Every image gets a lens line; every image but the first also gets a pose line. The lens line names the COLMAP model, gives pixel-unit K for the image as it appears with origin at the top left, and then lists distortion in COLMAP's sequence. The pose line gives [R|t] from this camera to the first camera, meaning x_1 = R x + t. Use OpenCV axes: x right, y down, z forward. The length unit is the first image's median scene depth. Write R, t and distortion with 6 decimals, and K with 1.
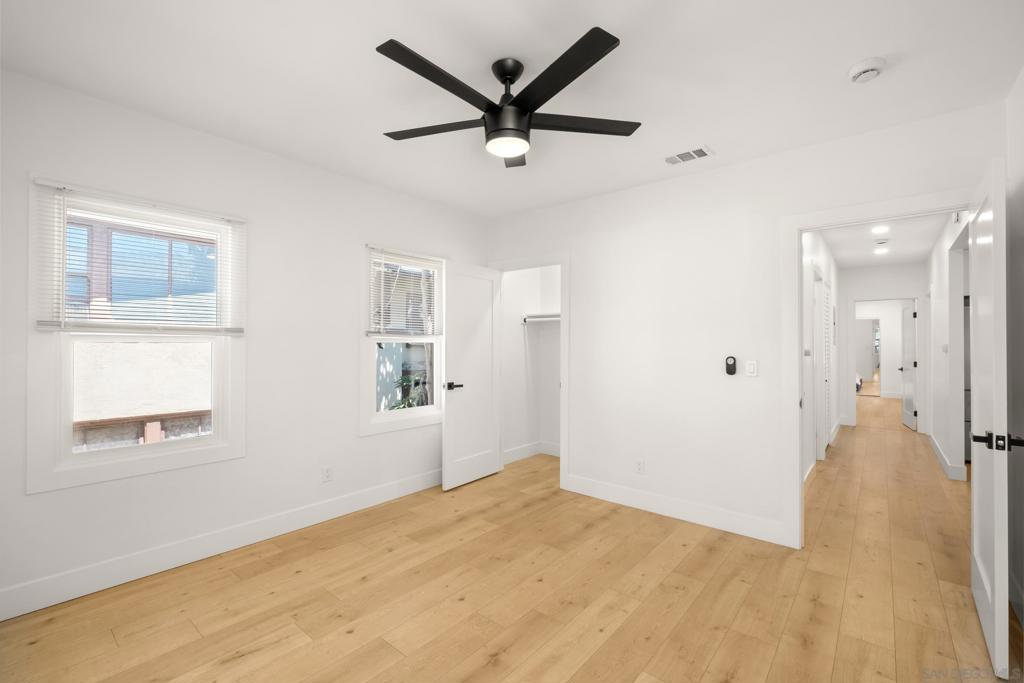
lens RADIAL K [[442.9, 0, 516.6], [0, 442.9, 341.8], [0, 0, 1]] dist [0.002432, -0.000682]
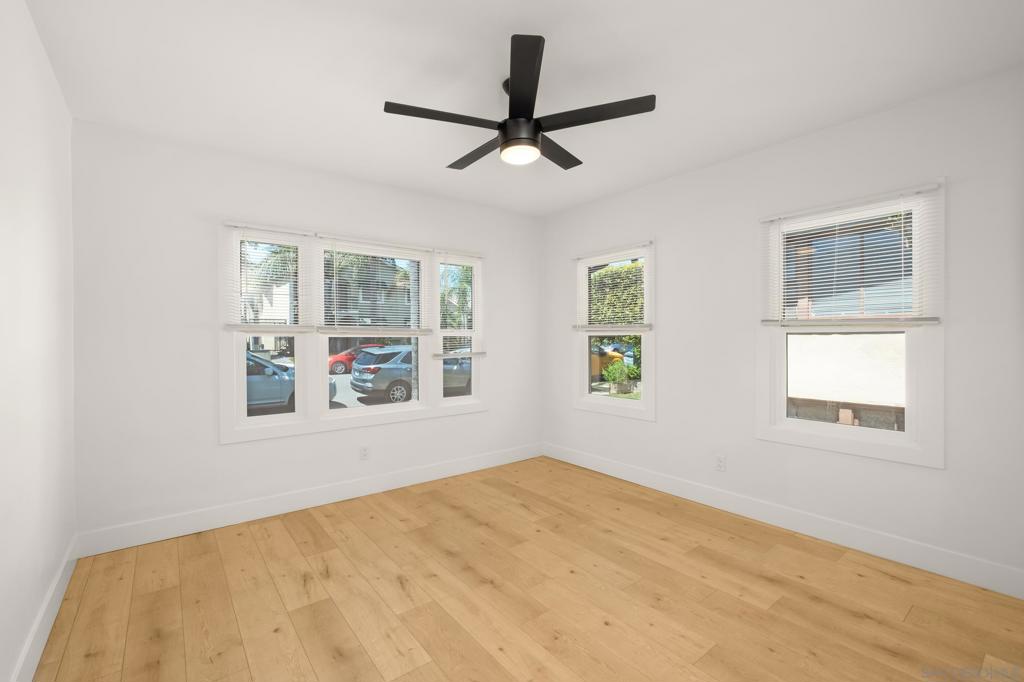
lens RADIAL K [[442.9, 0, 516.0], [0, 442.9, 342.8], [0, 0, 1]] dist [0.002432, -0.000682]
pose [[-0.201606, 0.007028, -0.979442, 0.741214], [0.011512, 0.999922, 0.004805, 0.012690], [0.979399, -0.010307, -0.201671, 0.844177]]
